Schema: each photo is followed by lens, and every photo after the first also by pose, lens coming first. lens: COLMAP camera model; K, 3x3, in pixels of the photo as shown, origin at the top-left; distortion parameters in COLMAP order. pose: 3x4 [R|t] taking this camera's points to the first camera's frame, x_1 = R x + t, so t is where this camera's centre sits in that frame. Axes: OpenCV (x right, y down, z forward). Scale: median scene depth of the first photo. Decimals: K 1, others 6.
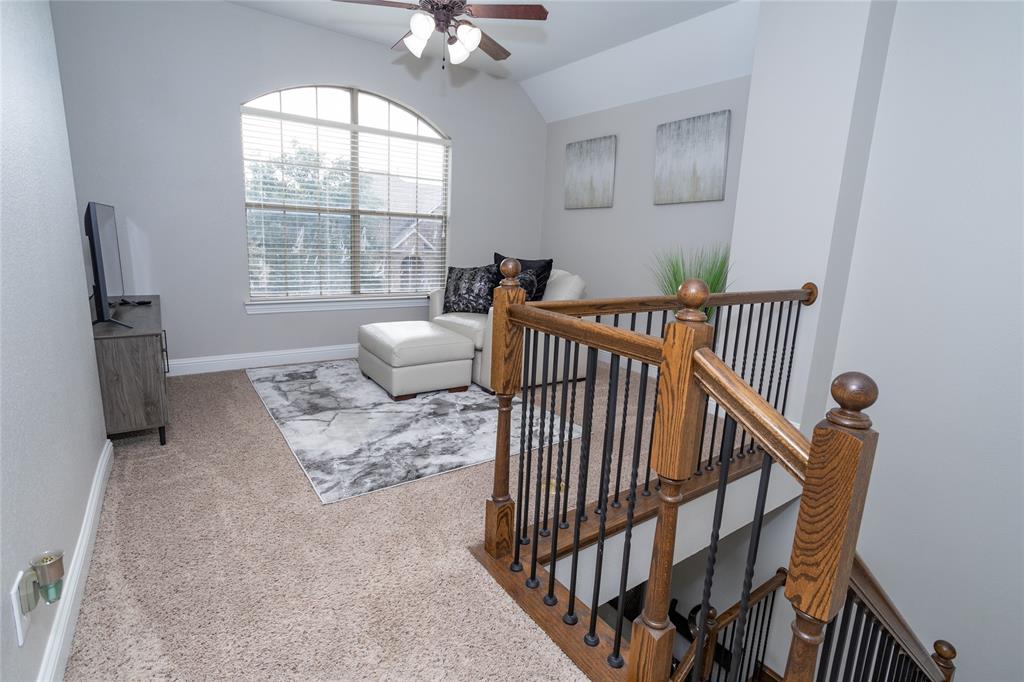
lens RADIAL K [[527.8, 0, 512.0], [0, 527.8, 341.0], [0, 0, 1]] dist [-0.053345, 0.066256]
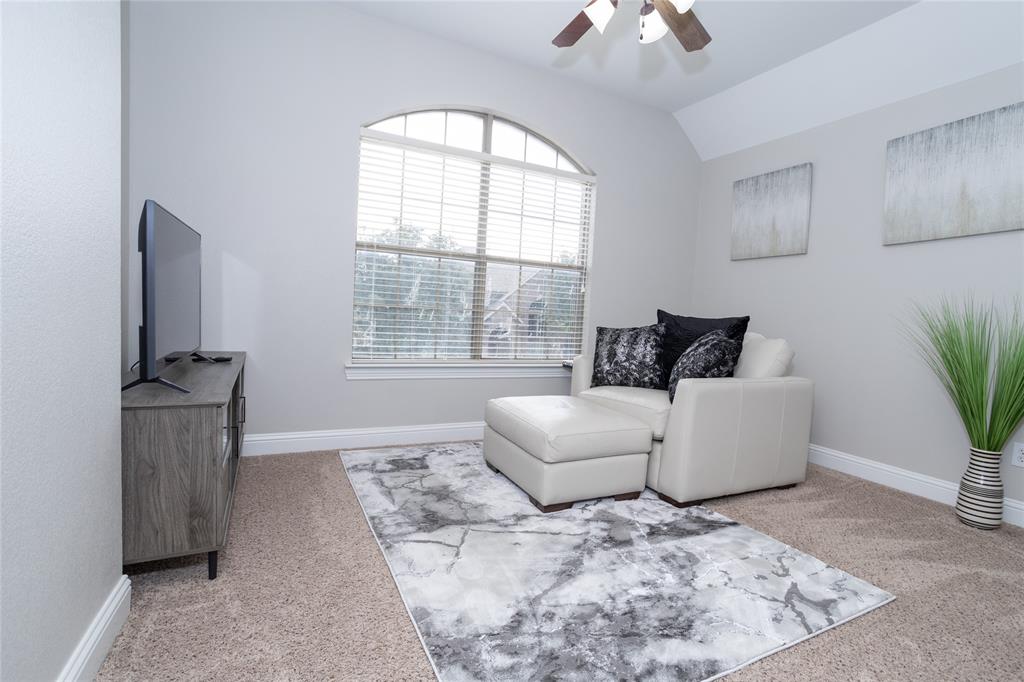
lens RADIAL K [[527.8, 0, 512.0], [0, 527.8, 341.0], [0, 0, 1]] dist [-0.053345, 0.066256]
pose [[0.988142, 0.016762, -0.152622, -0.150929], [-0.038353, 0.989459, -0.139644, -0.008444], [0.148673, 0.143841, 0.978369, 0.273912]]
